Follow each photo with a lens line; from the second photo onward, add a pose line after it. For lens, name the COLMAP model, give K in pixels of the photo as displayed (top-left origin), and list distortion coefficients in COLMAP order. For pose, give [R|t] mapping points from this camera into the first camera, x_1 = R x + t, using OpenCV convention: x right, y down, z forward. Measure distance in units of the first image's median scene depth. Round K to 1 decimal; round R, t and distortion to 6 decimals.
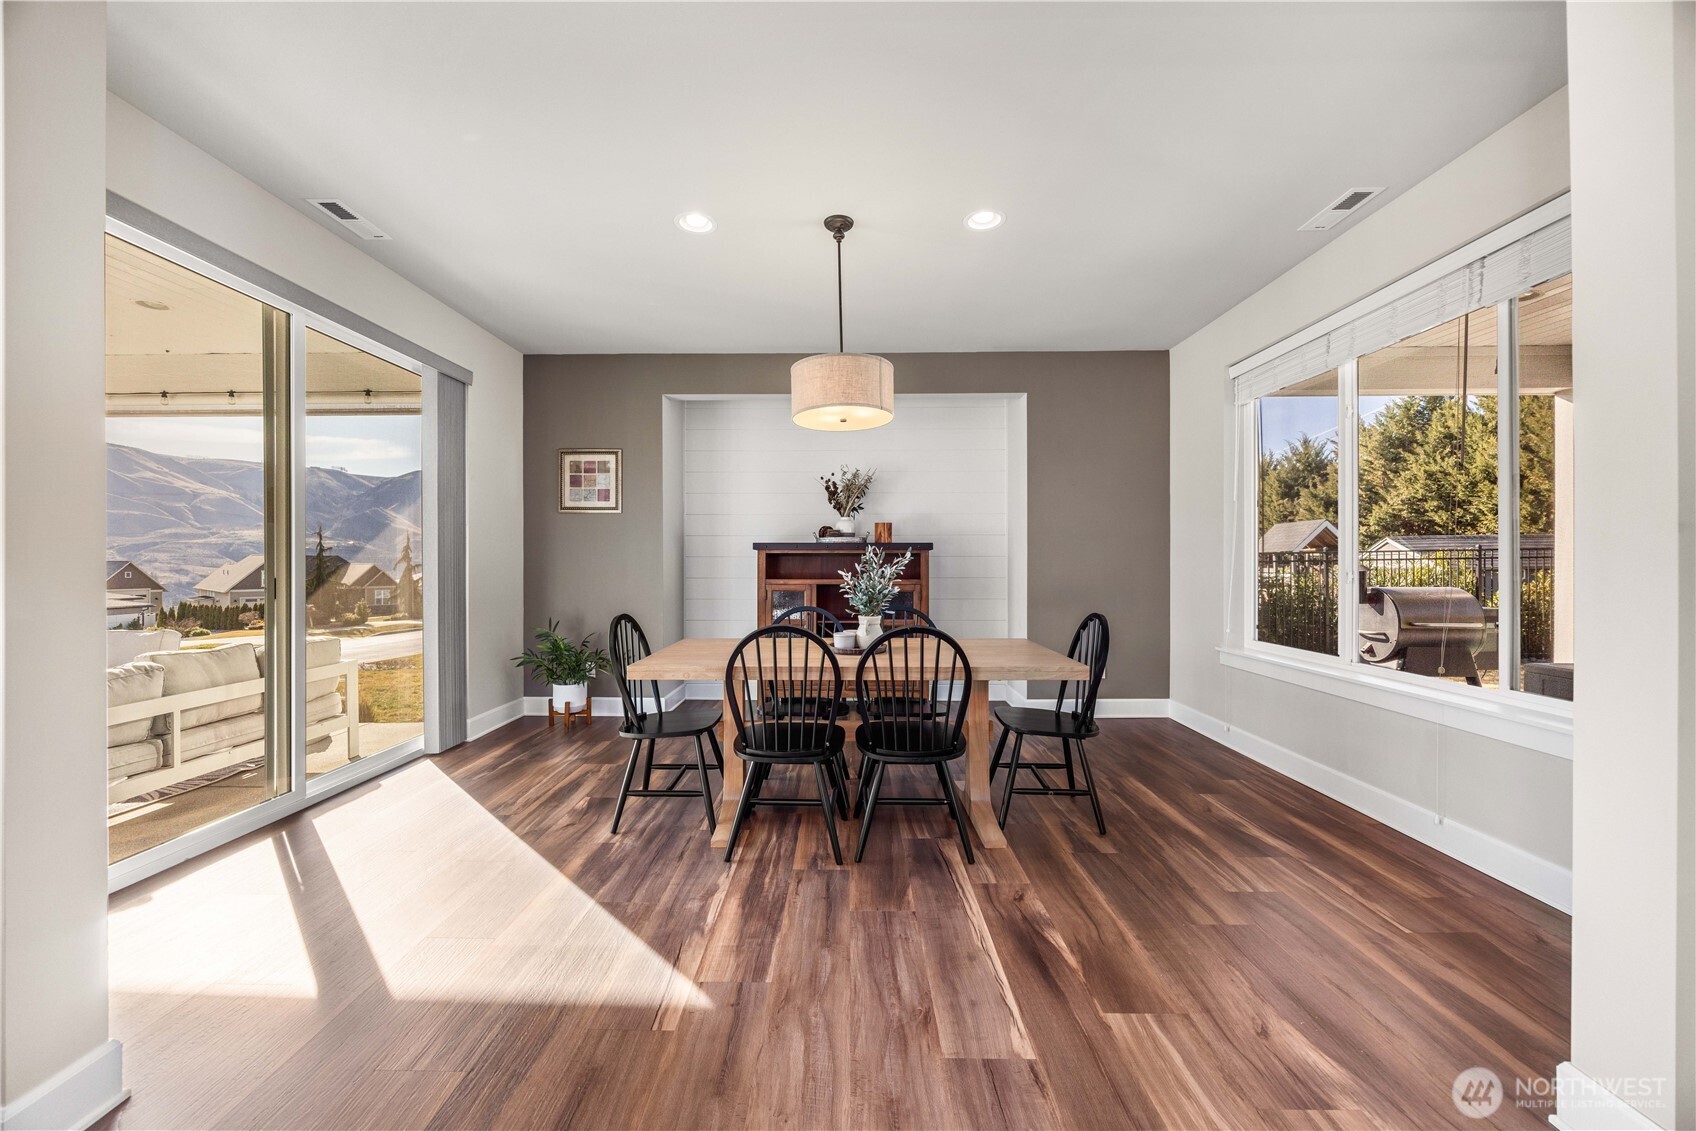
lens RADIAL K [[643.8, 0, 840.4], [0, 643.8, 562.2], [0, 0, 1]] dist [-0.001480, -0.000359]
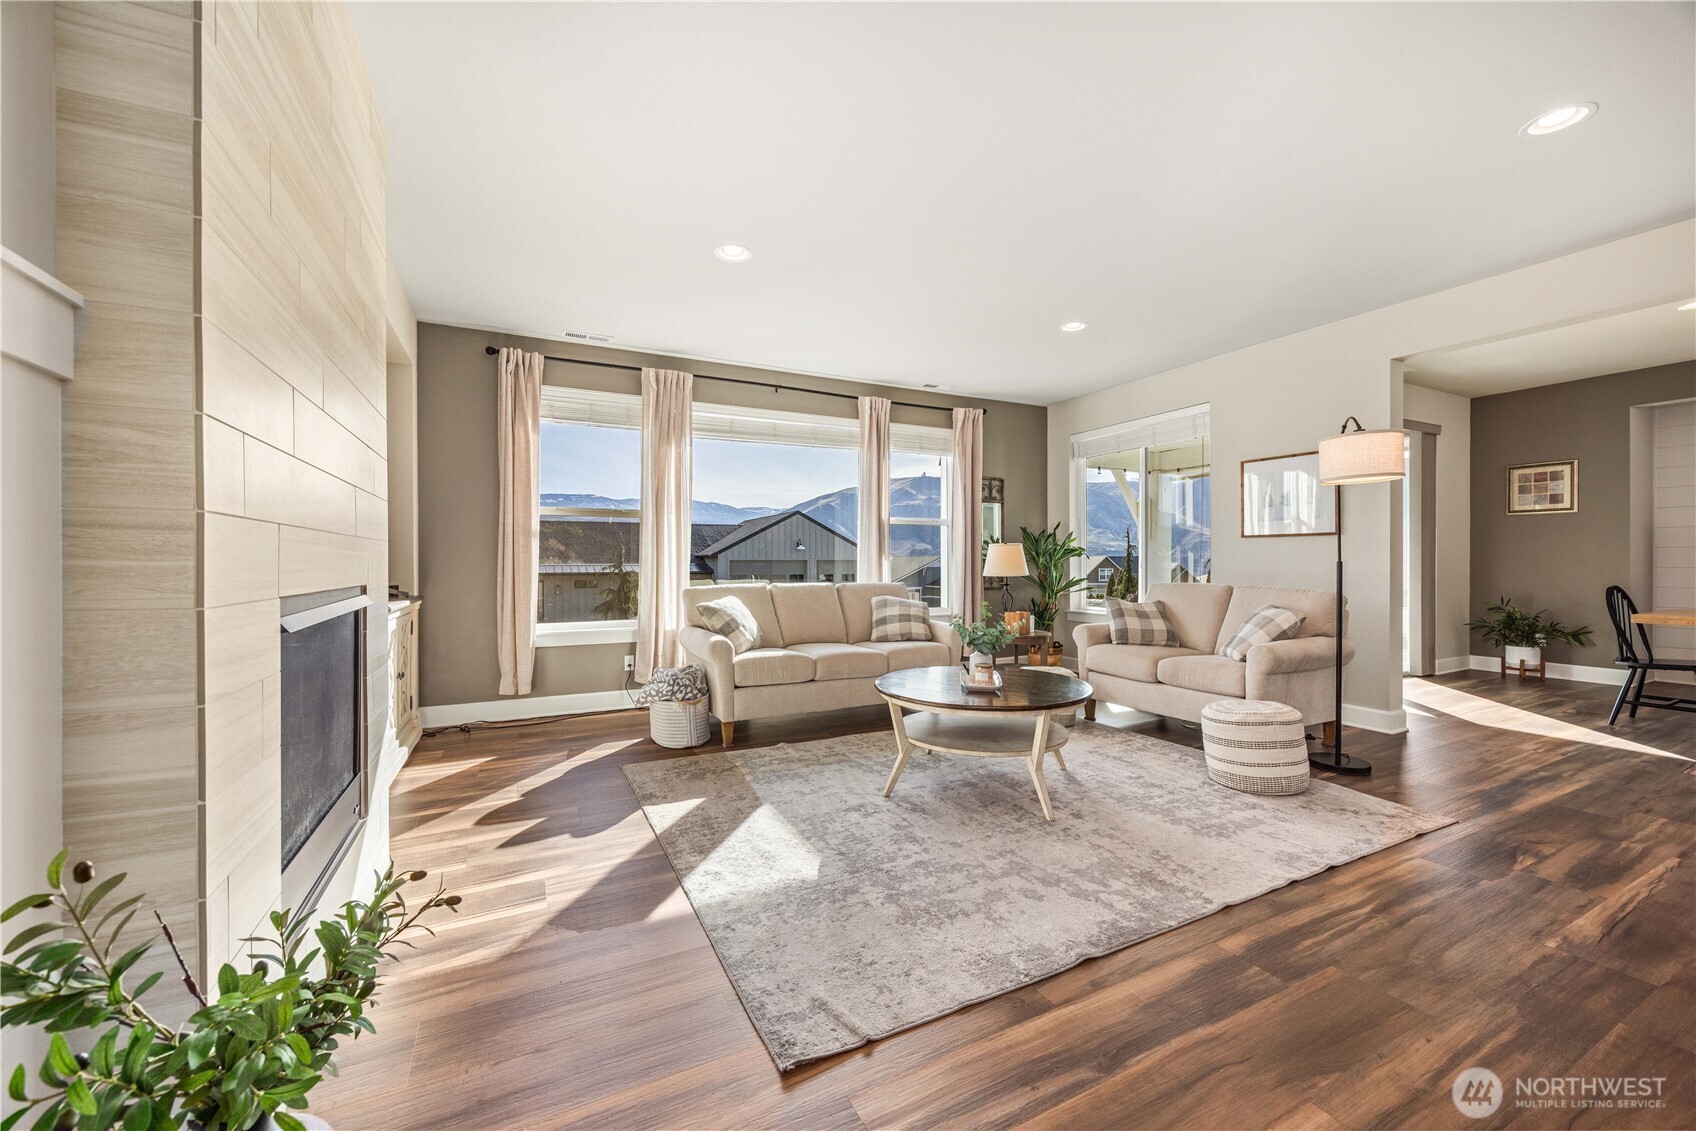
lens RADIAL K [[643.8, 0, 840.4], [0, 643.8, 562.2], [0, 0, 1]] dist [-0.001480, -0.000359]
pose [[0.458261, -0.003086, -0.888812, 0.102251], [0.004419, 0.999990, -0.001193, 0.013783], [0.888807, -0.003381, 0.458270, -0.825272]]
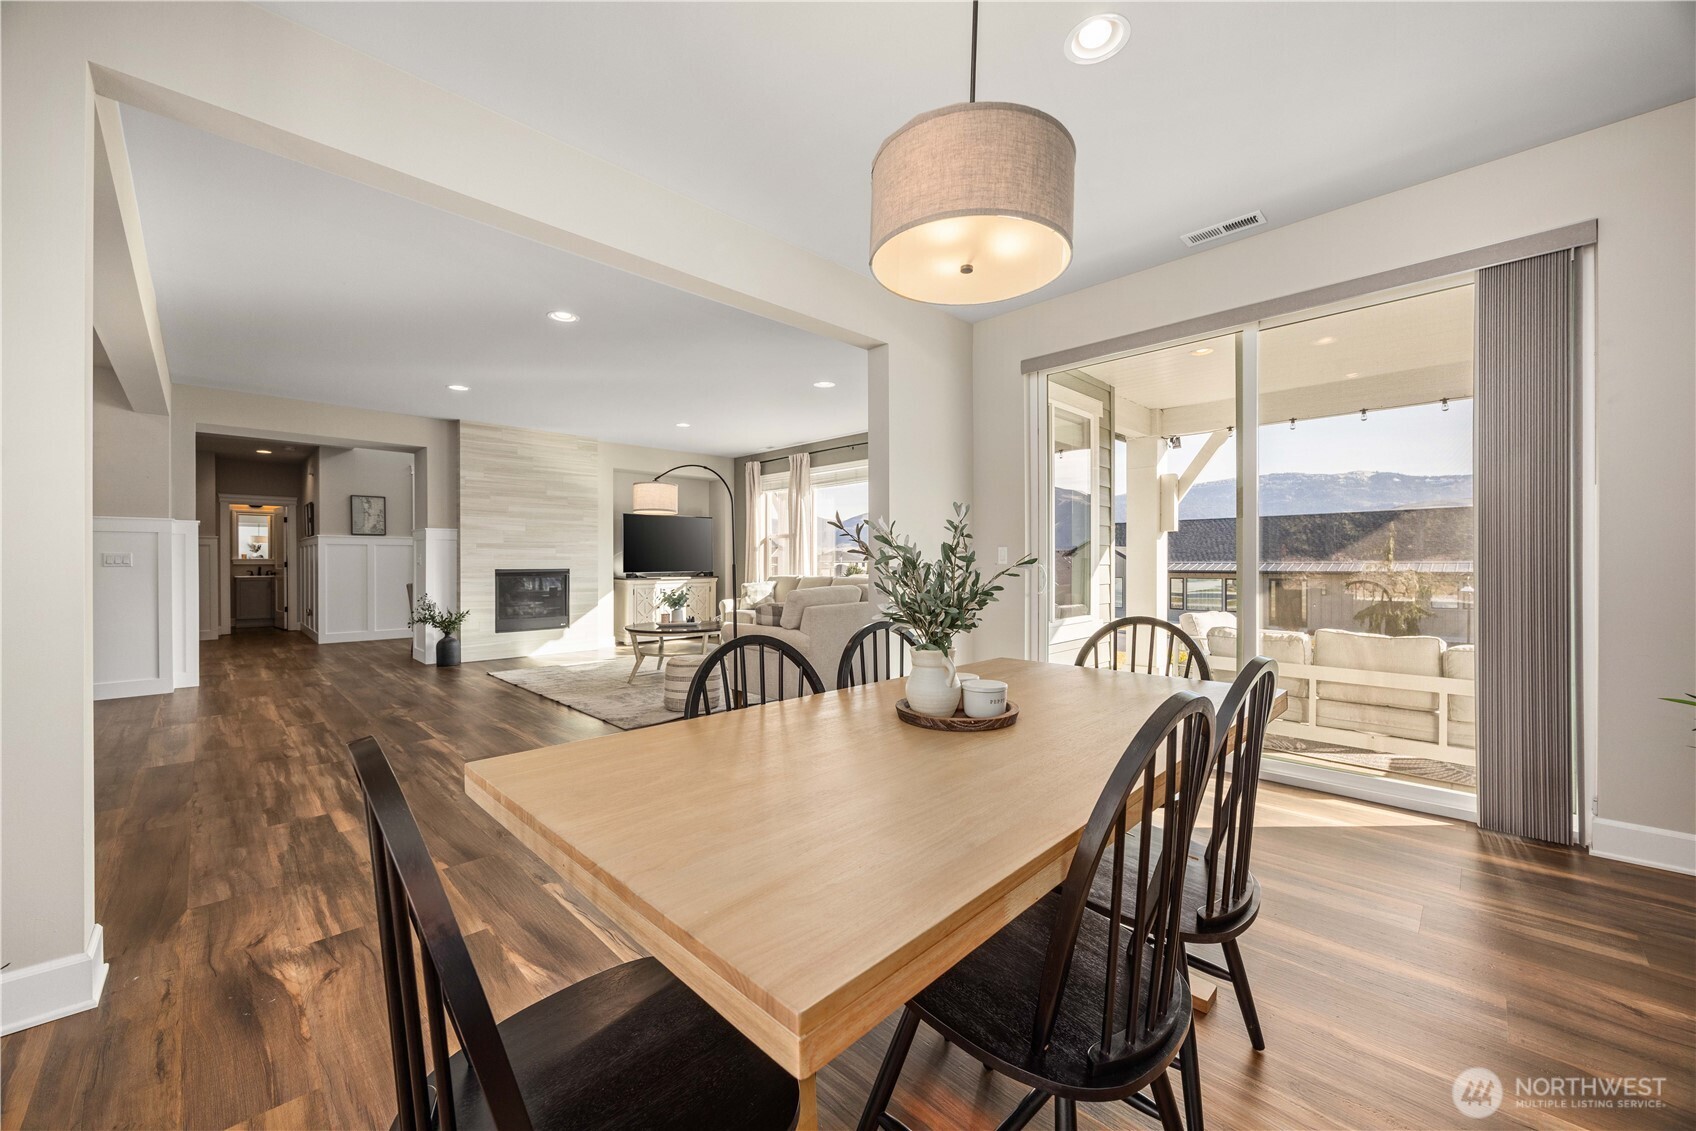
lens RADIAL K [[643.8, 0, 840.4], [0, 643.8, 562.2], [0, 0, 1]] dist [-0.001480, -0.000359]
pose [[-0.701156, 0.000229, -0.713008, 0.284671], [0.000358, 1.000000, -0.000030, 0.011687], [0.713008, -0.000276, -0.701156, 0.819588]]
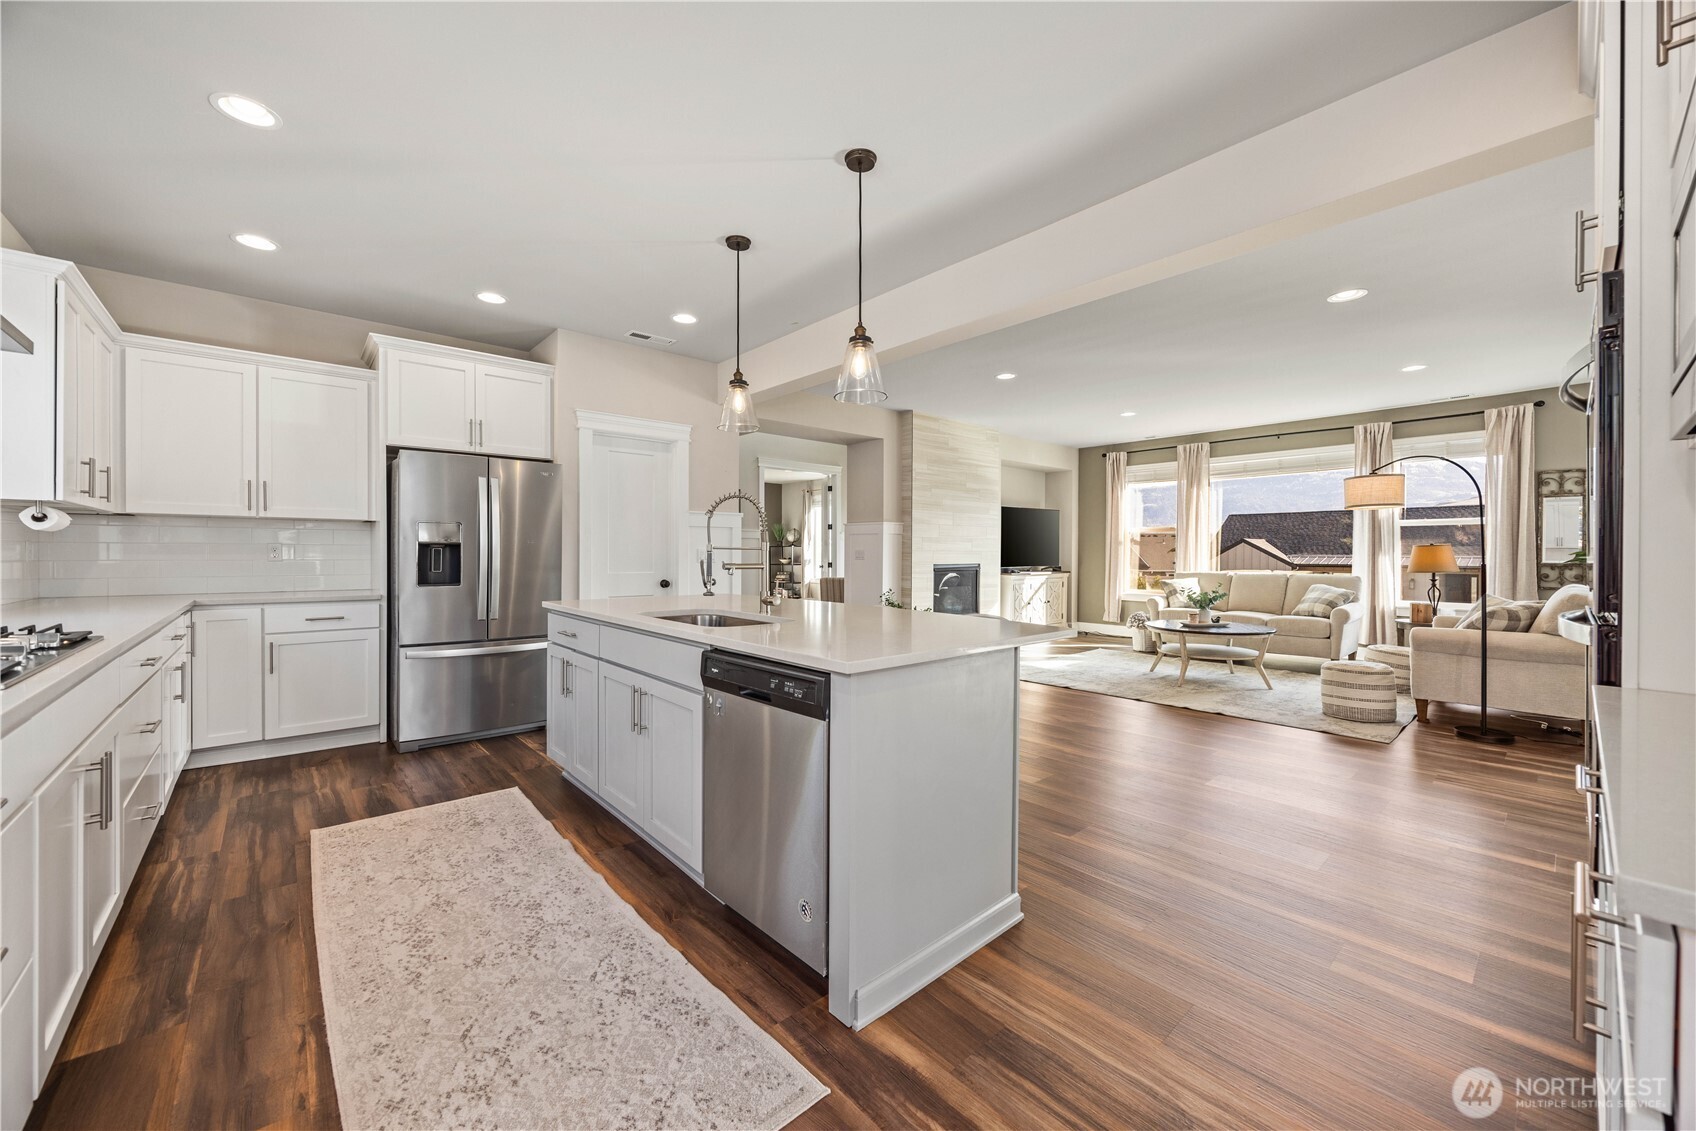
lens RADIAL K [[646.8, 0, 847.1], [0, 646.8, 556.1], [0, 0, 1]] dist [-0.000144, -0.000047]
pose [[-0.739006, 0.001033, -0.673698, 0.953383], [-0.003157, 0.999983, 0.004996, 0.002043], [0.673691, 0.005819, -0.738990, 0.096406]]
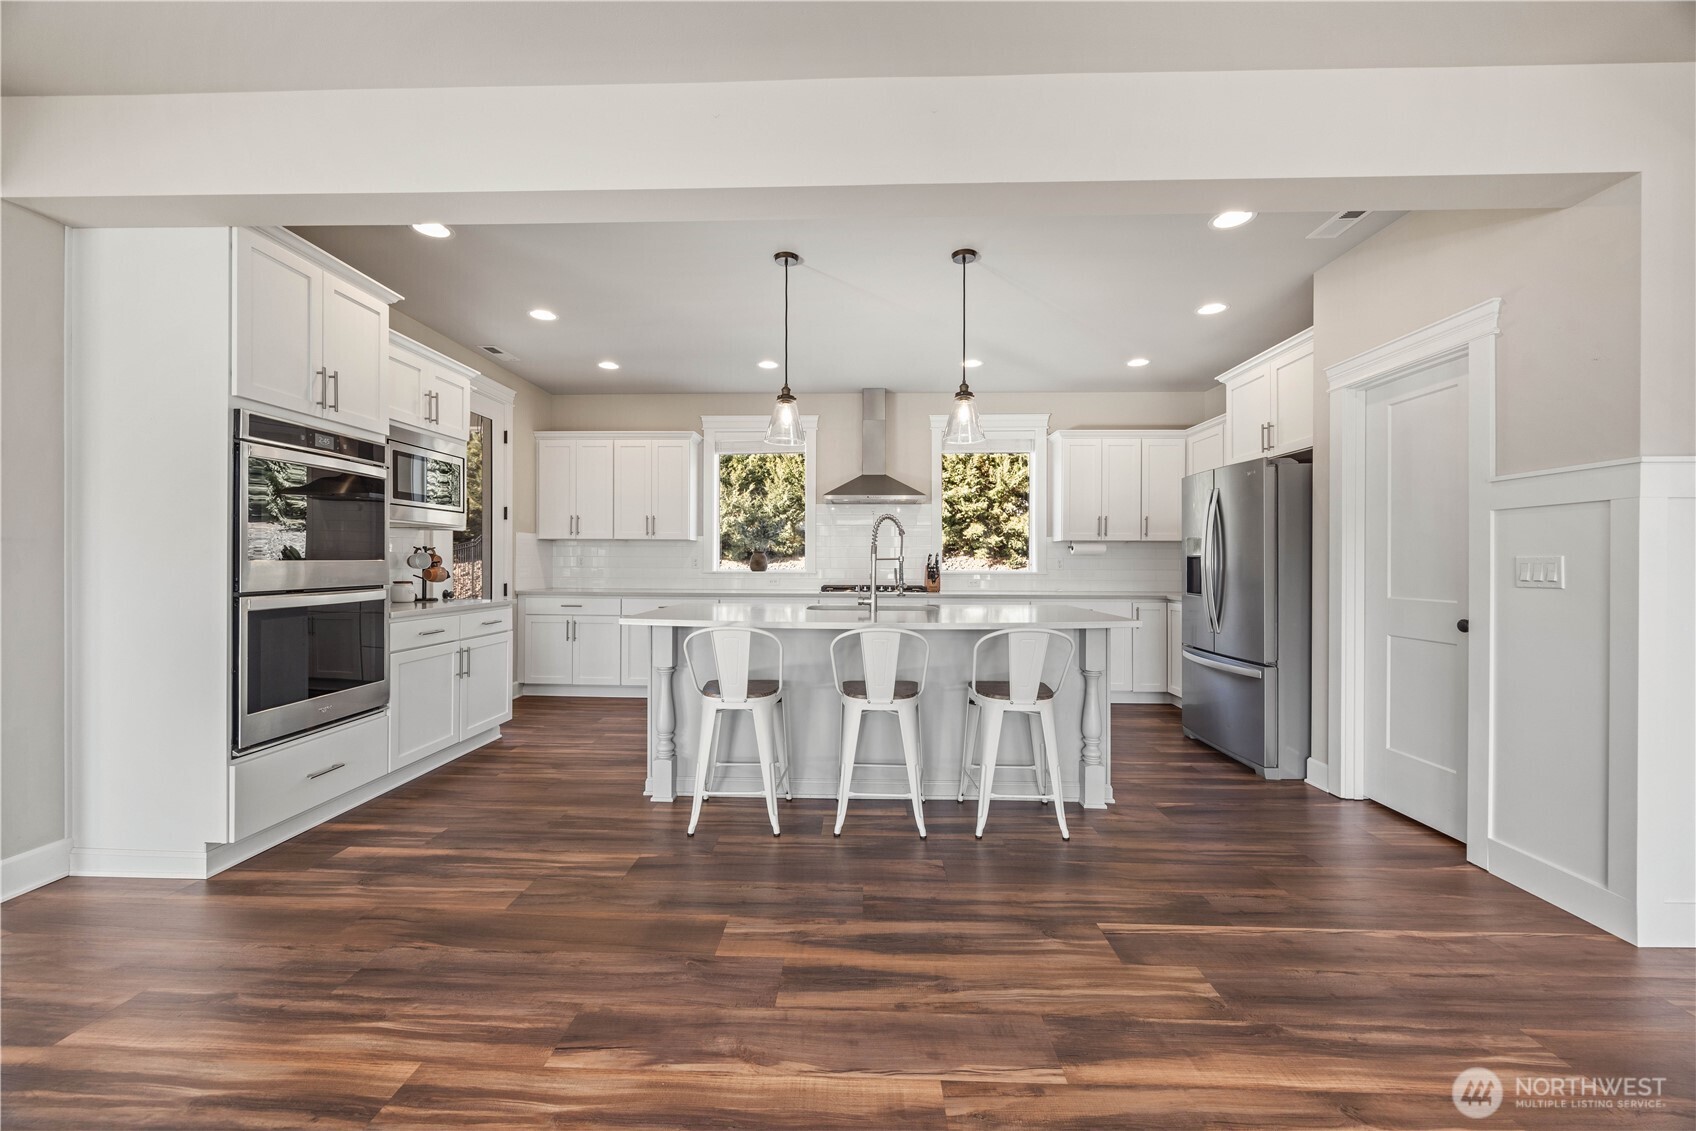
lens RADIAL K [[642.4, 0, 838.1], [0, 642.4, 568.8], [0, 0, 1]] dist [-0.000174, -0.000149]
pose [[0.018892, -0.010118, 0.999770, -0.131451], [-0.003112, 0.999943, 0.010178, 0.001853], [-0.999817, -0.003303, 0.018860, -0.377505]]
